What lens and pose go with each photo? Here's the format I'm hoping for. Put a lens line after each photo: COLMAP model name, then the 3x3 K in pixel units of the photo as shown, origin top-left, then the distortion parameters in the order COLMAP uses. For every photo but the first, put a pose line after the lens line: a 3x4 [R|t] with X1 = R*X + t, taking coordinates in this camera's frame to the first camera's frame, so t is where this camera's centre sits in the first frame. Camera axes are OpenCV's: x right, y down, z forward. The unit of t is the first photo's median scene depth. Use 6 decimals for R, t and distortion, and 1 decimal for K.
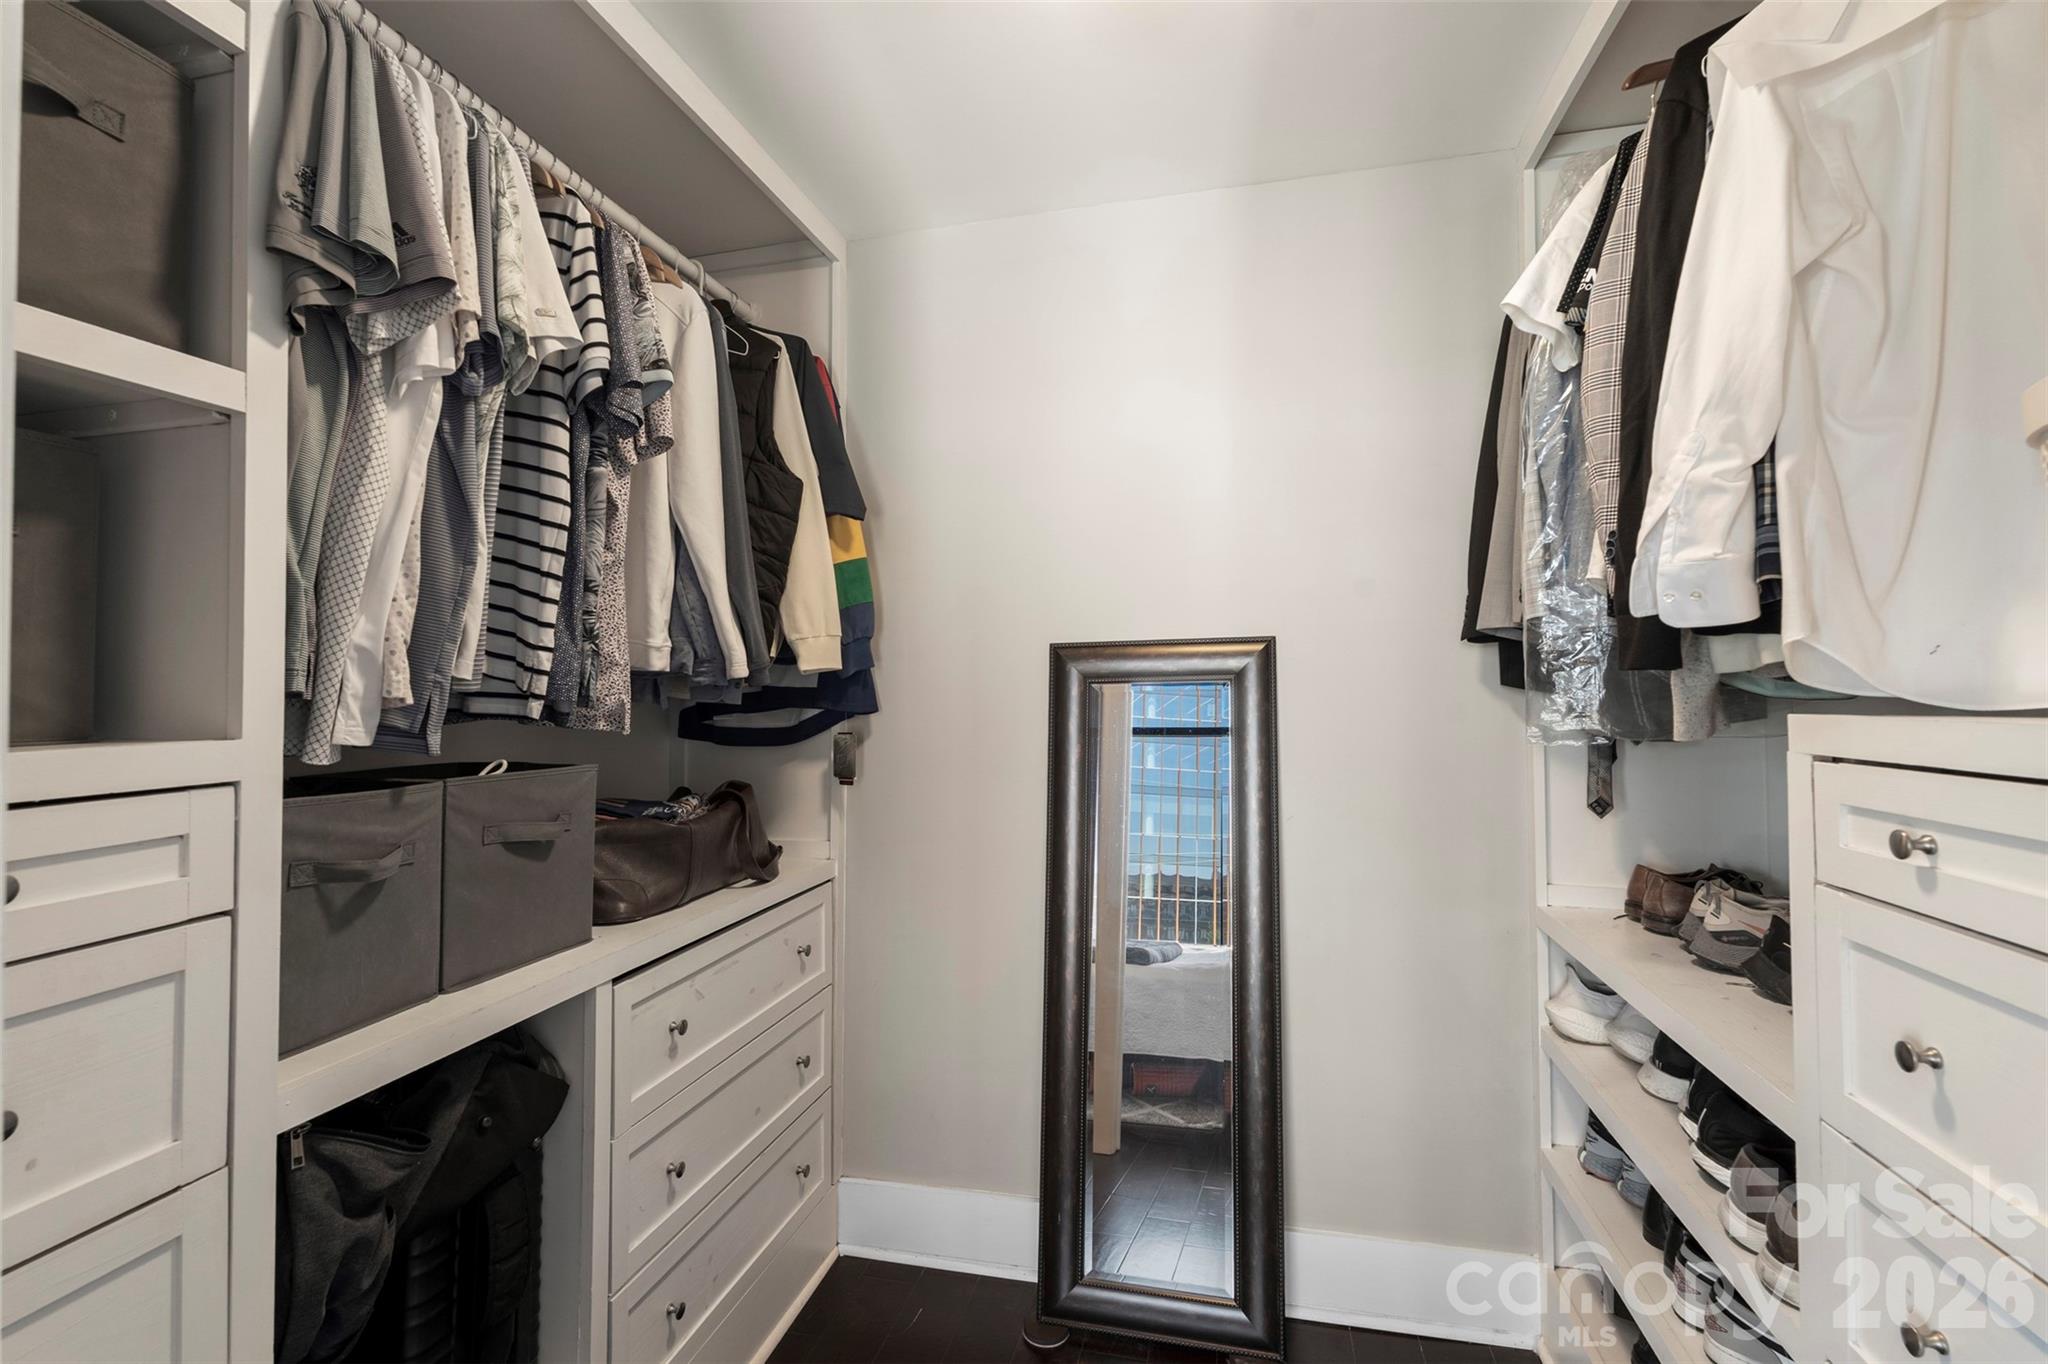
lens RADIAL K [[908.9, 0, 1031.3], [0, 908.9, 686.8], [0, 0, 1]] dist [-0.002794, 0.000179]
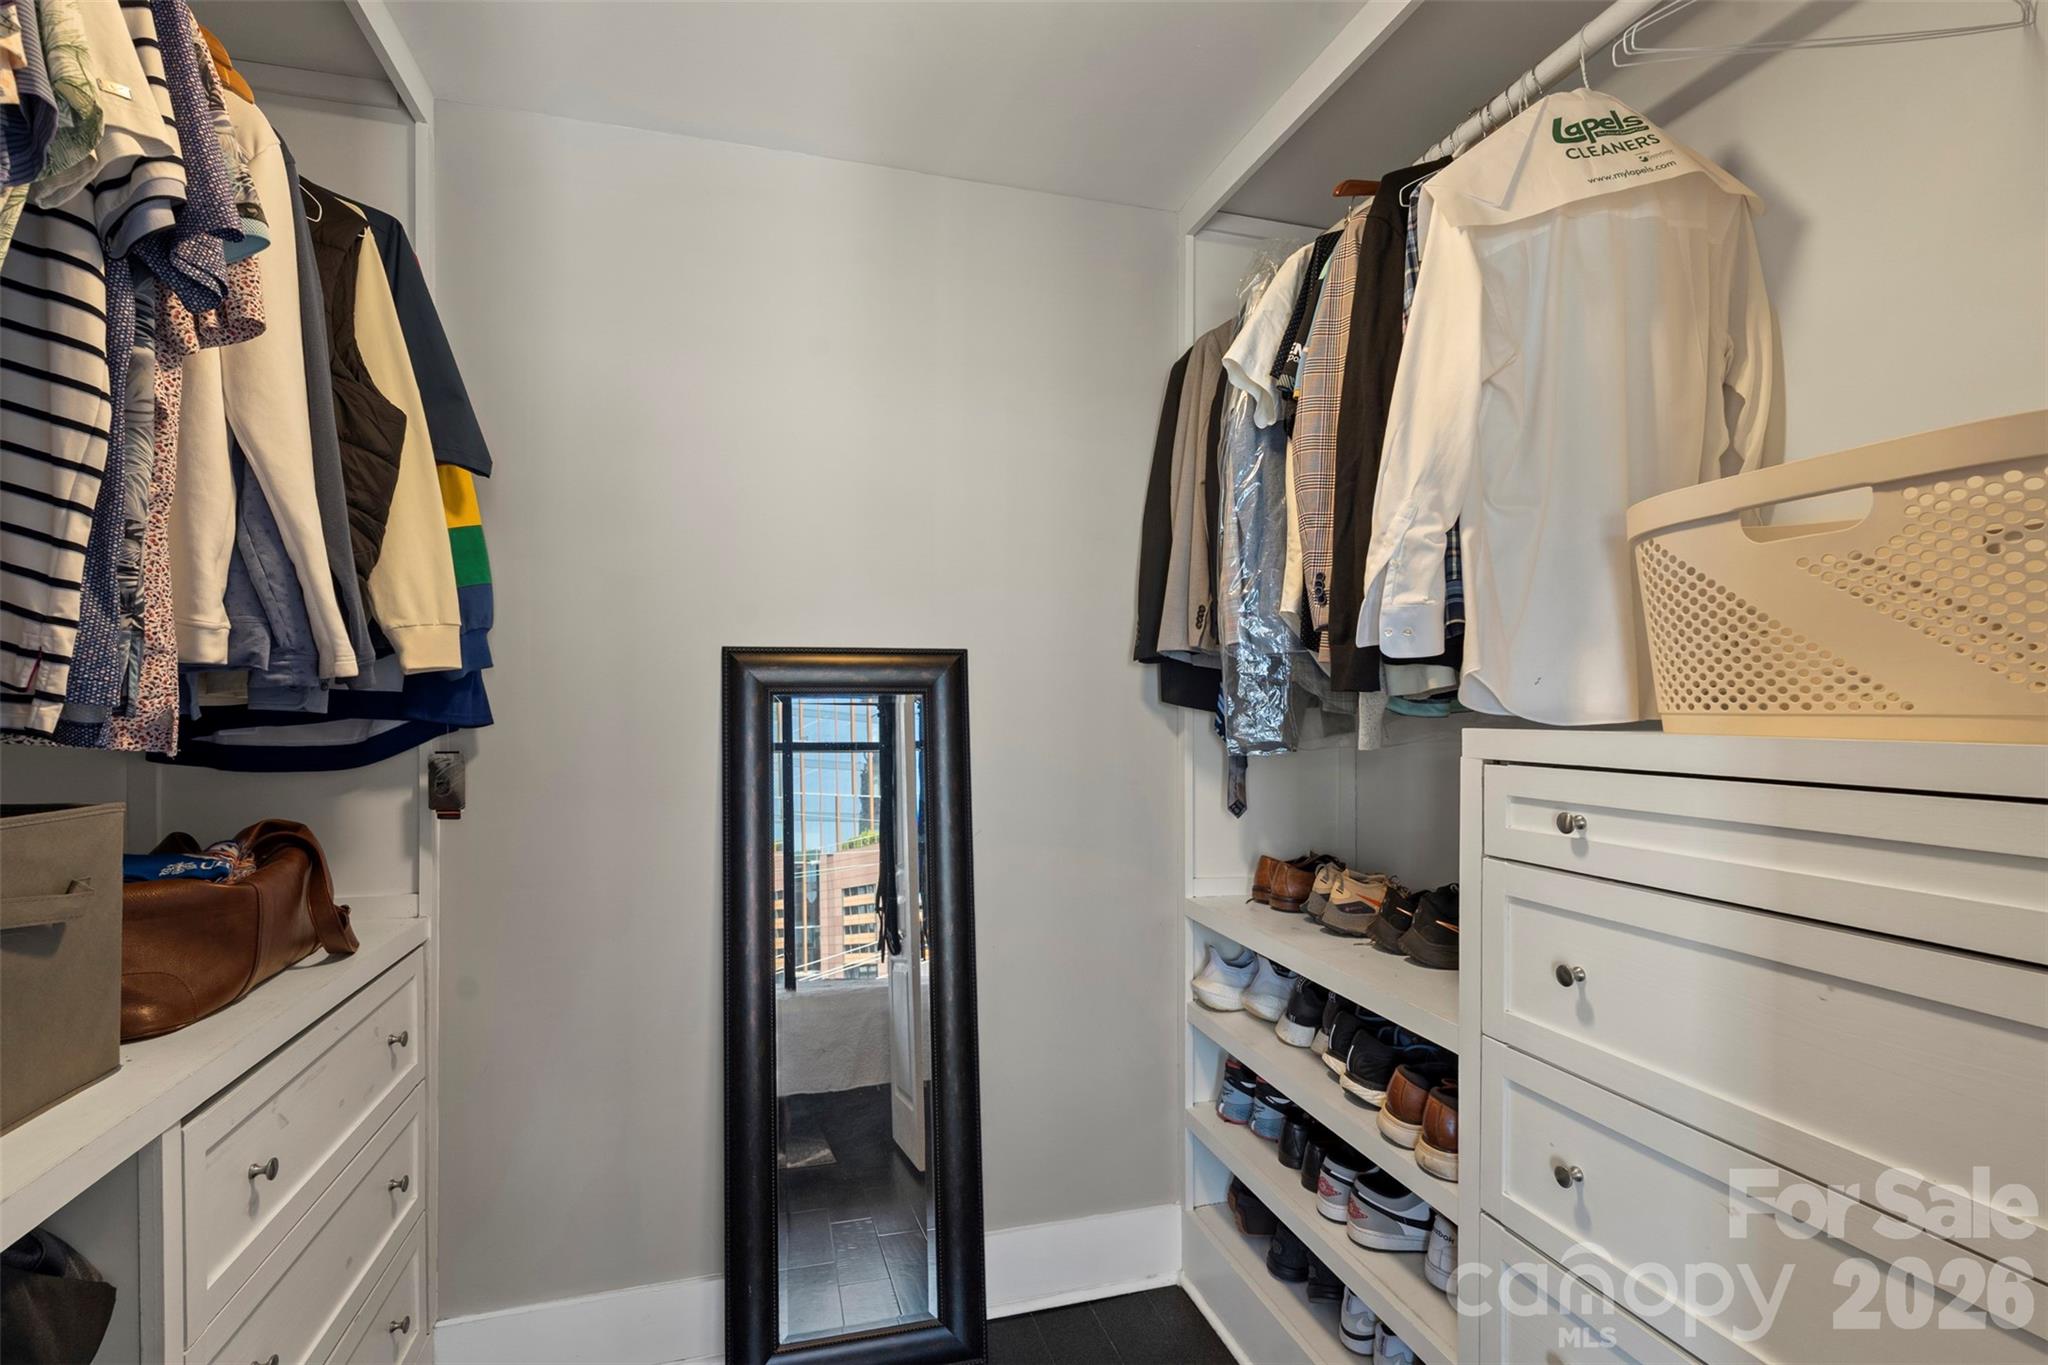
lens RADIAL K [[960.0, 0, 1027.6], [0, 960.0, 733.4], [0, 0, 1]] dist [-0.002117, -0.000367]
pose [[0.870809, -0.000779, 0.491620, -0.261590], [-0.016017, 0.999423, 0.029955, 0.004558], [-0.491360, -0.033959, 0.870294, 0.080054]]
